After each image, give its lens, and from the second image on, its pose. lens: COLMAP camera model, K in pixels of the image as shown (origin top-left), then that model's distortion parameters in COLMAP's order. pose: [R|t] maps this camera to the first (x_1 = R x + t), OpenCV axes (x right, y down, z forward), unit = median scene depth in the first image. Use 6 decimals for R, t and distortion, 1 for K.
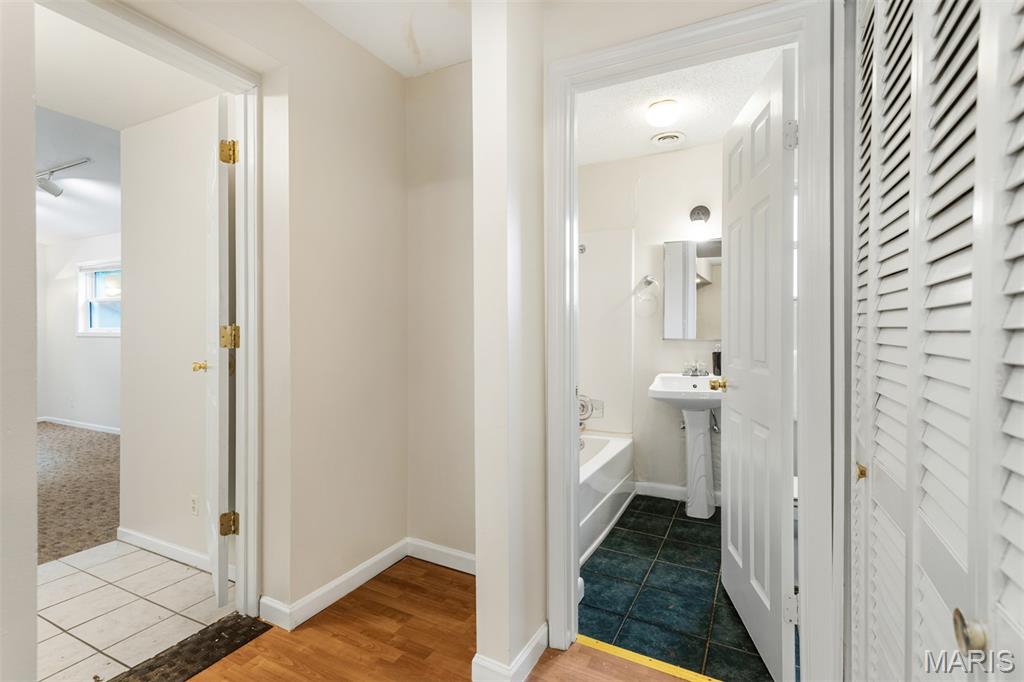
lens RADIAL K [[495.8, 0, 485.7], [0, 495.8, 334.8], [0, 0, 1]] dist [0.009964, -0.001707]
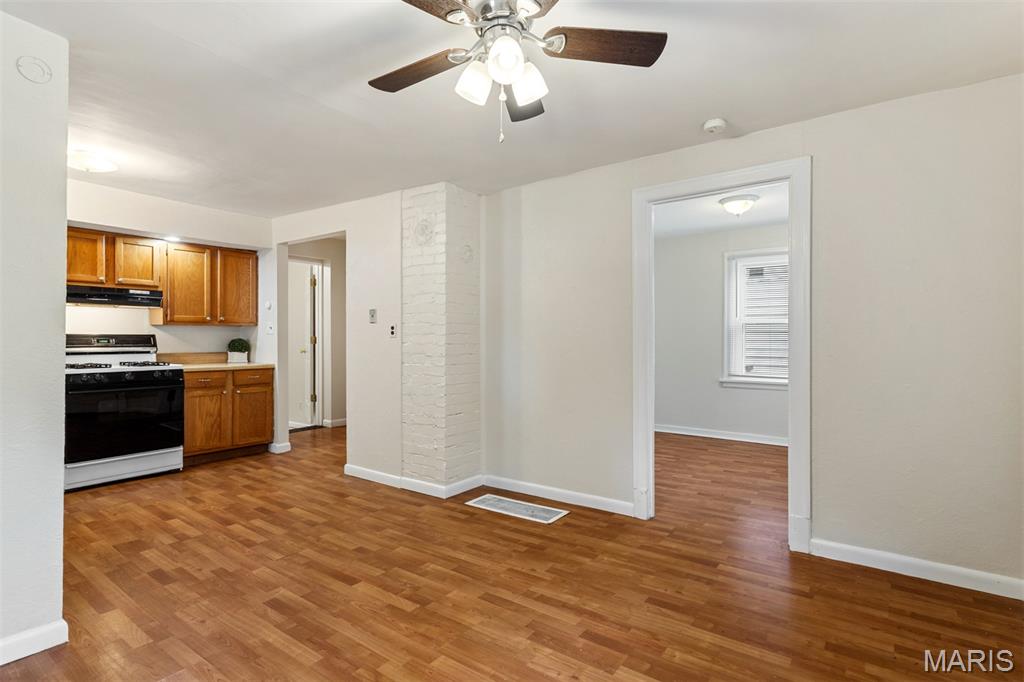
lens RADIAL K [[495.8, 0, 527.9], [0, 495.8, 336.0], [0, 0, 1]] dist [0.009964, -0.001707]
pose [[0.997533, -0.005404, -0.069989, 1.088787], [0.004879, 0.999959, -0.007669, 0.009040], [0.070028, 0.007309, 0.997518, -2.099094]]
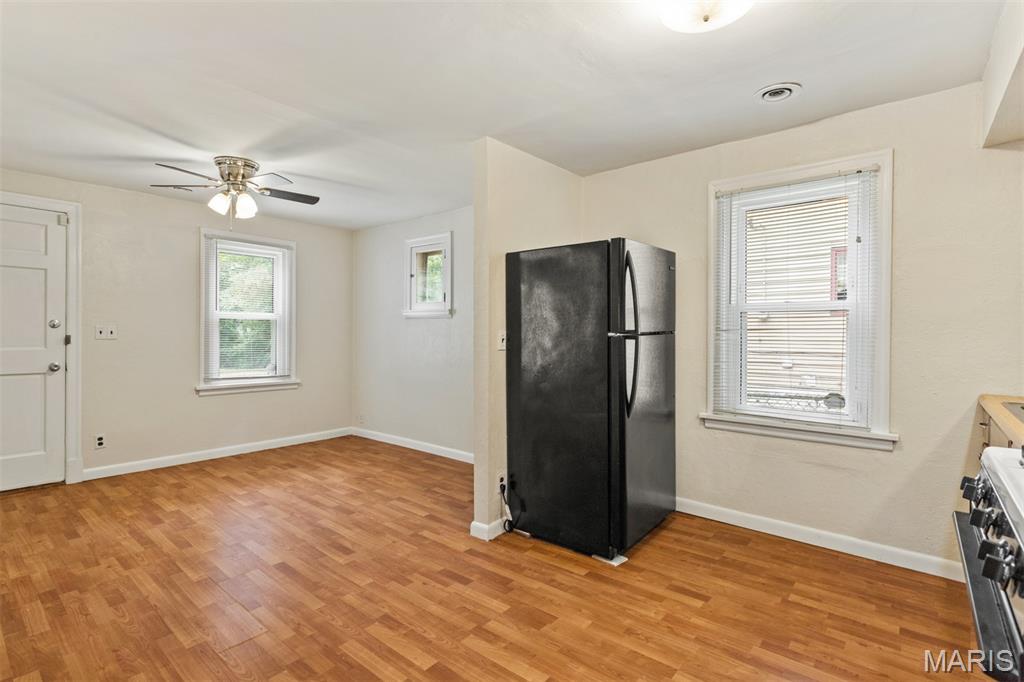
lens RADIAL K [[495.8, 0, 492.6], [0, 495.8, 333.9], [0, 0, 1]] dist [0.009964, -0.001707]
pose [[-0.978479, -0.009854, 0.206112, -0.257156], [-0.008849, 0.999944, 0.005796, -0.025146], [-0.206158, 0.003847, -0.978511, 0.287452]]
